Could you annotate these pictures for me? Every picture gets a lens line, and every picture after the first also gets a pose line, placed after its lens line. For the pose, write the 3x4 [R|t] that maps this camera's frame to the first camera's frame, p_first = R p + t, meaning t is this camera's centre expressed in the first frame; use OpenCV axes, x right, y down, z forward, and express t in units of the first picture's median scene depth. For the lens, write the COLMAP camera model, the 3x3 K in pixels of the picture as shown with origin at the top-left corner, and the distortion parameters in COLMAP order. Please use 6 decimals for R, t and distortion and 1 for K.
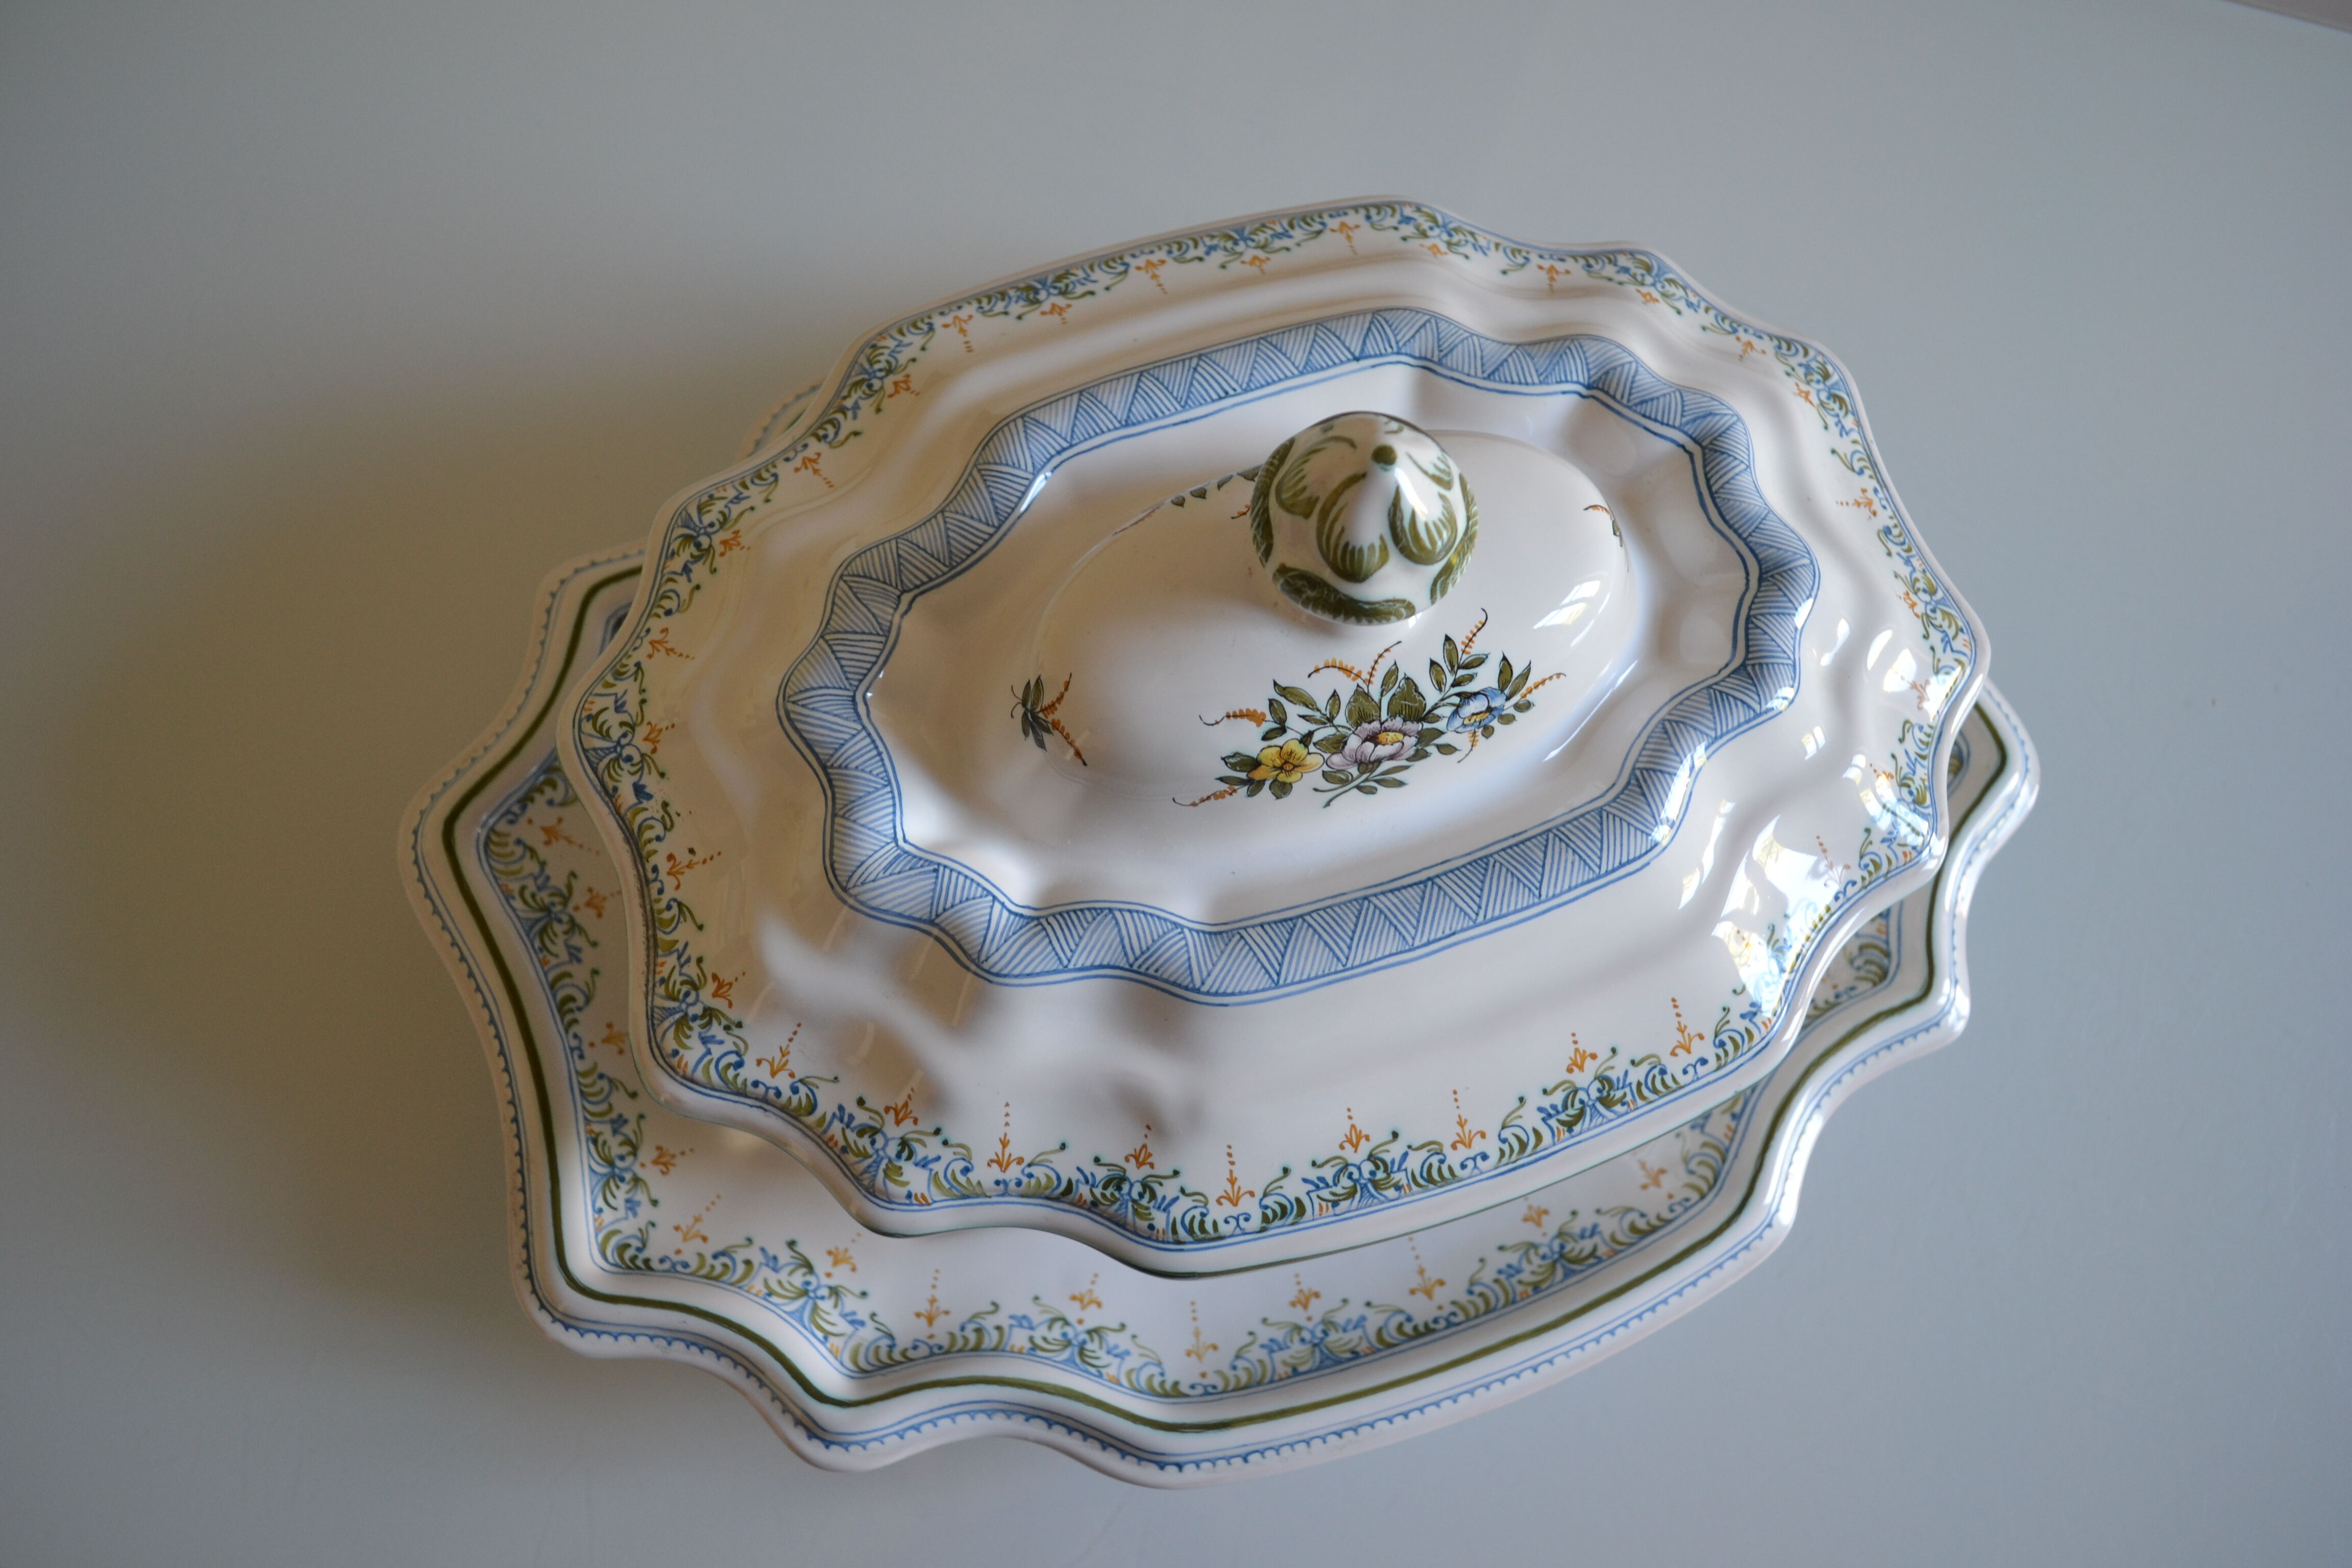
lens RADIAL K [[1850.0, 0, 1173.5], [0, 1850.0, 793.5], [0, 0, 1]] dist [-0.083866, 0.000856]
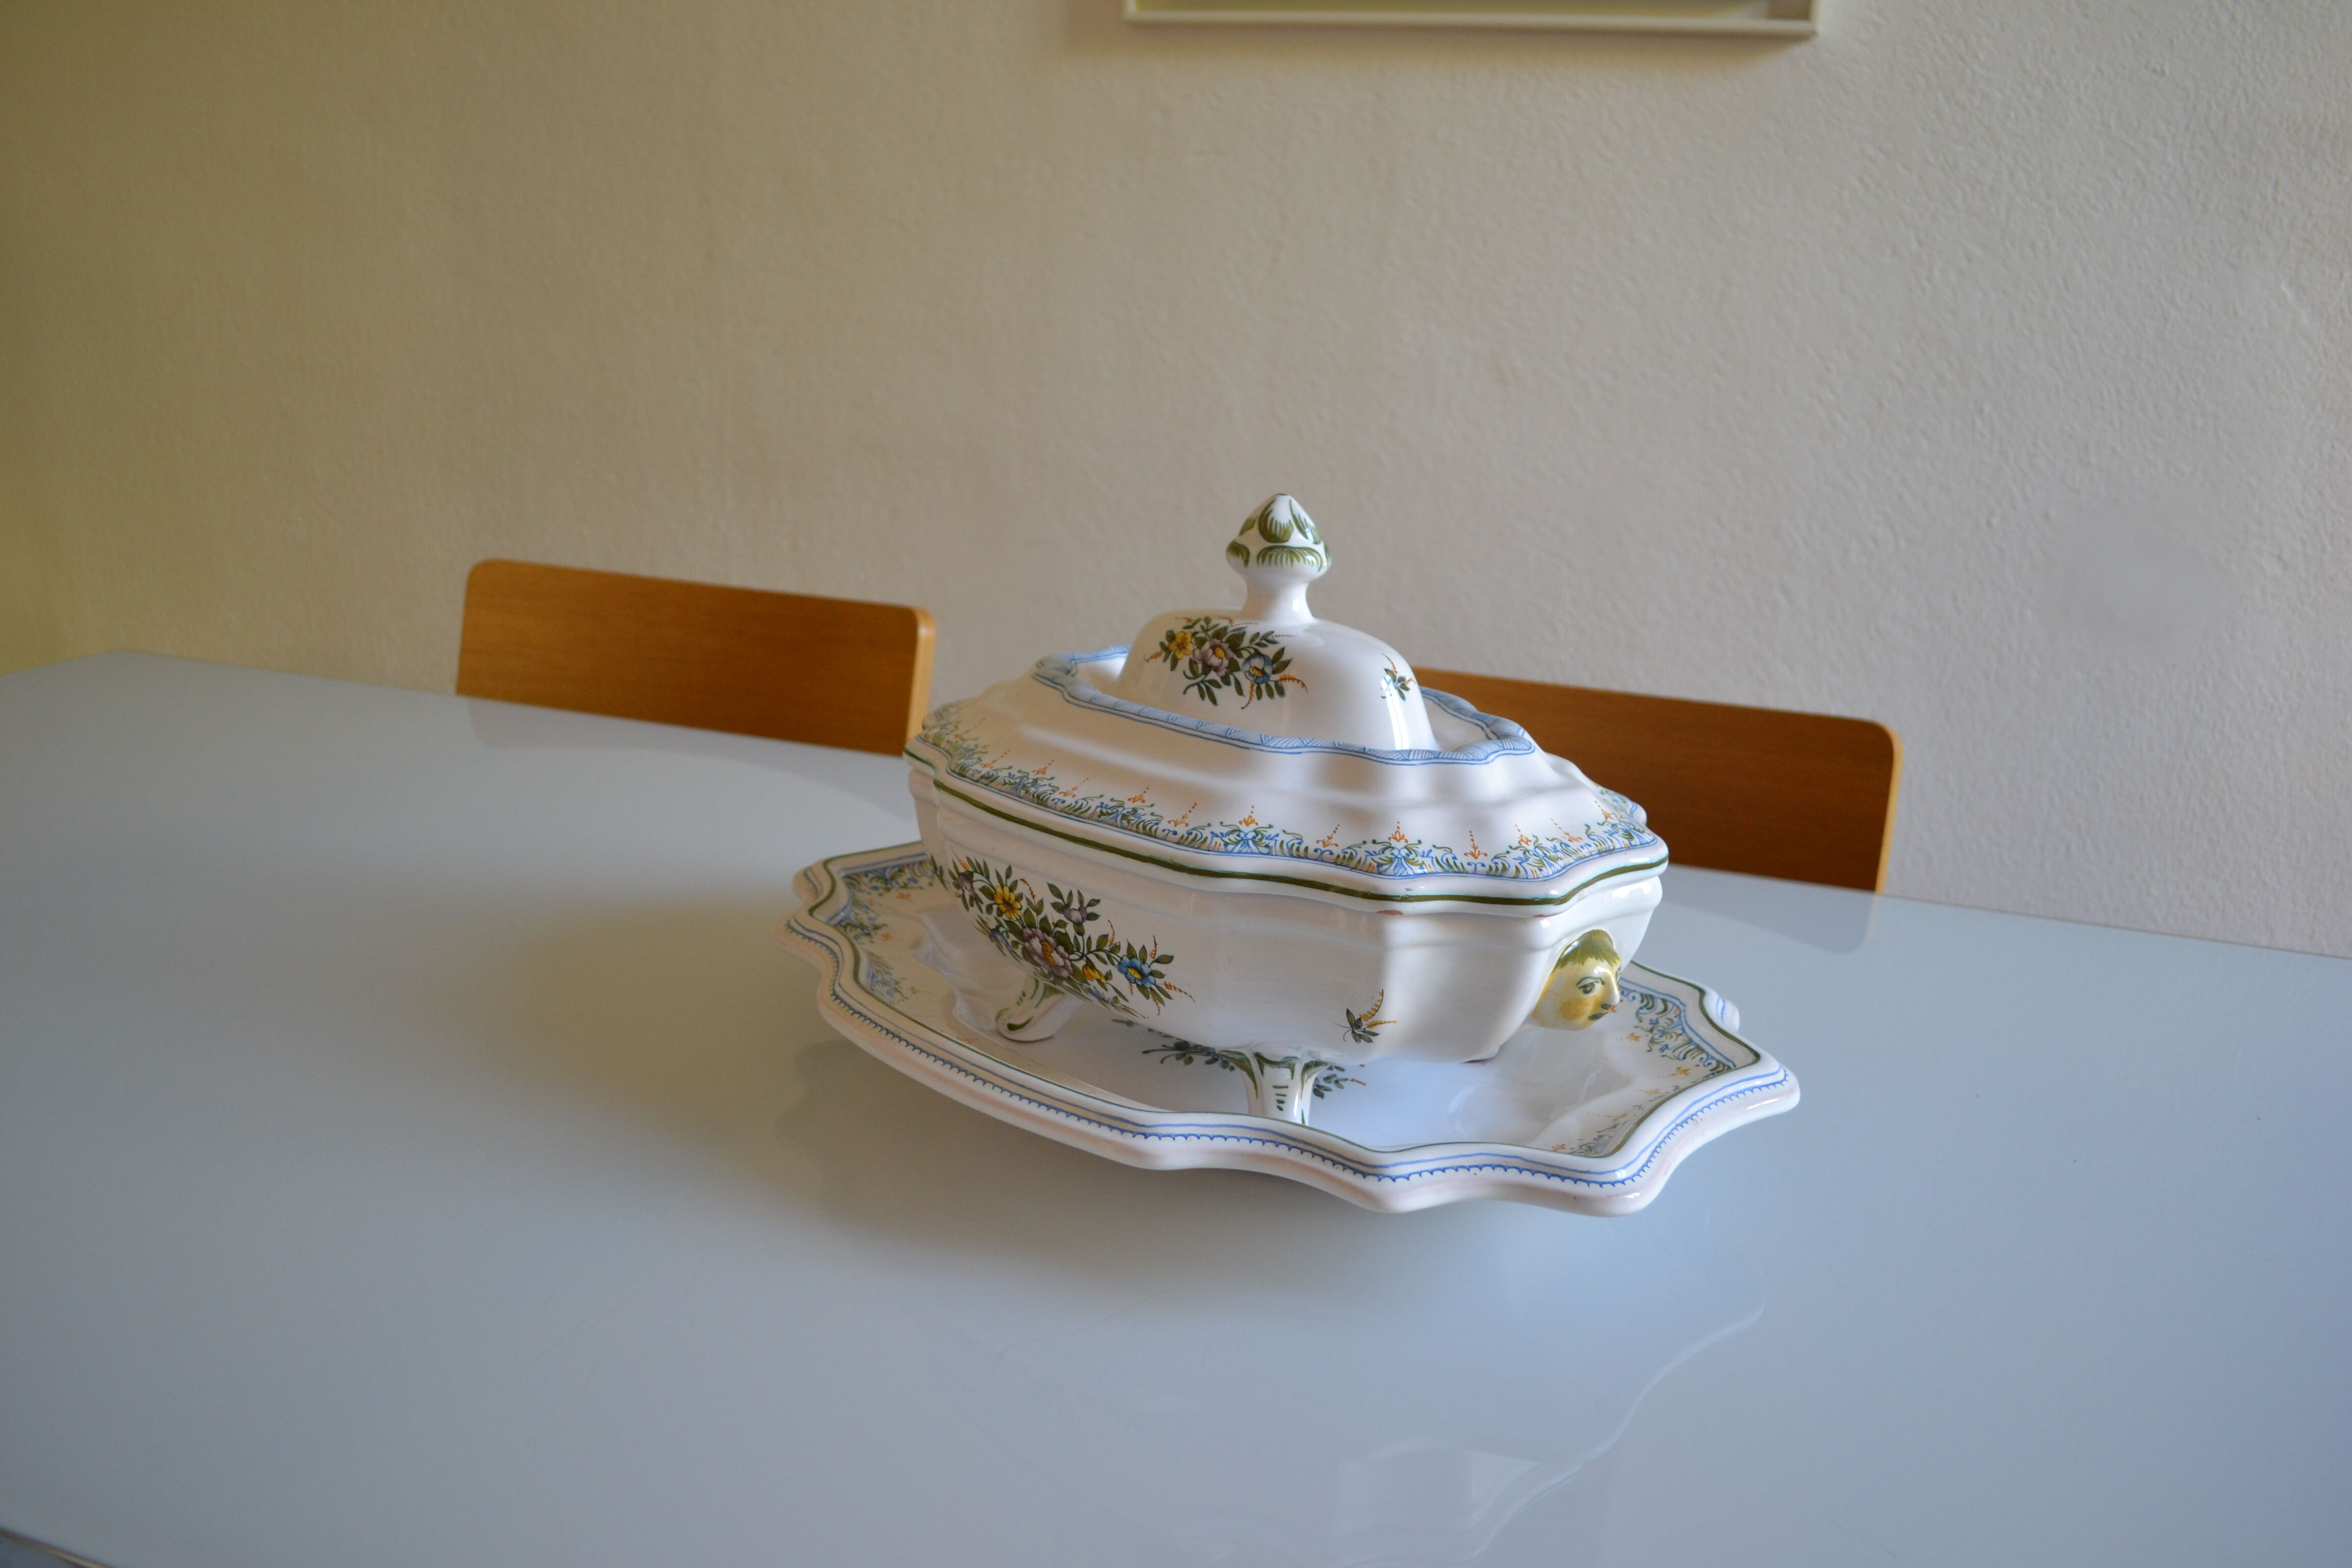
lens RADIAL K [[1878.5, 0, 1176.0], [0, 1878.5, 784.0], [0, 0, 1]] dist [-0.090957, 0.000075]
pose [[0.468723, 0.192695, -0.862072, 1.758561], [-0.851279, 0.359099, -0.382586, 0.785958], [0.235847, 0.913190, 0.332355, 0.424328]]
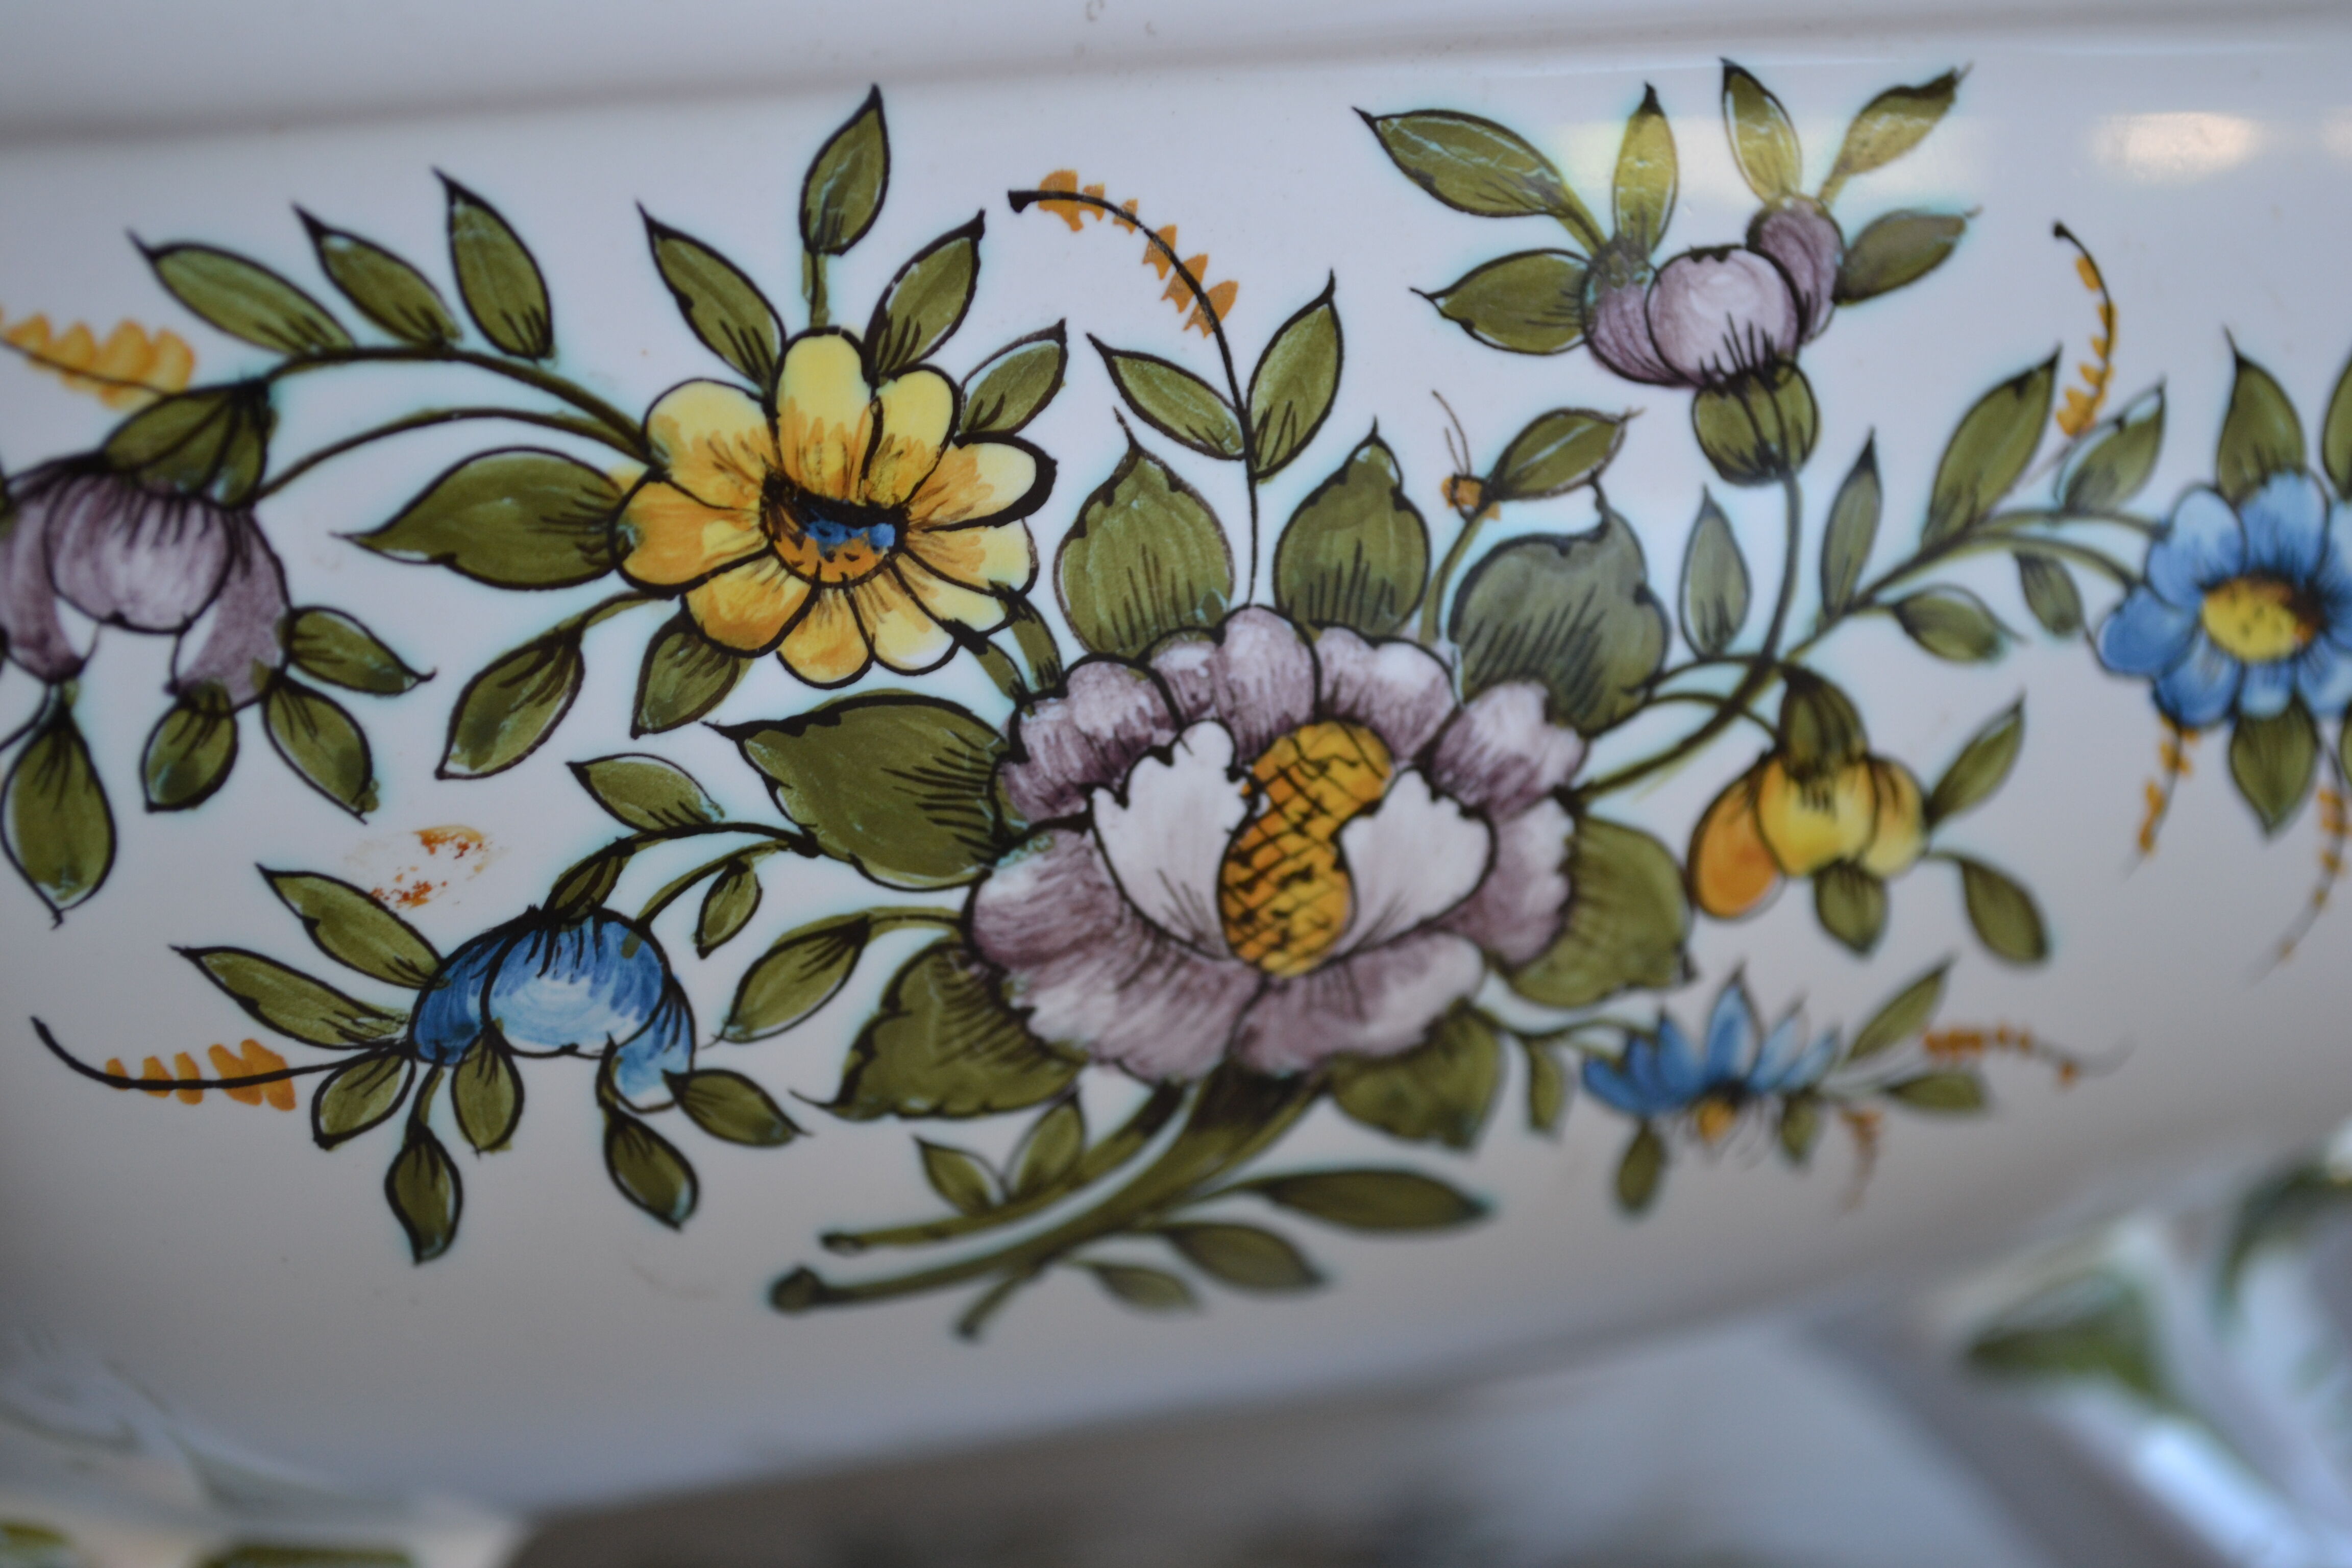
lens RADIAL K [[4046.7, 0, 1176.0], [0, 4046.7, 784.0], [0, 0, 1]] dist [0.004589, -0.074650]
pose [[0.990177, -0.135145, -0.035842, 0.143859], [0.015486, 0.360776, -0.932524, 0.656323], [0.138957, 0.922809, 0.359325, 0.992784]]
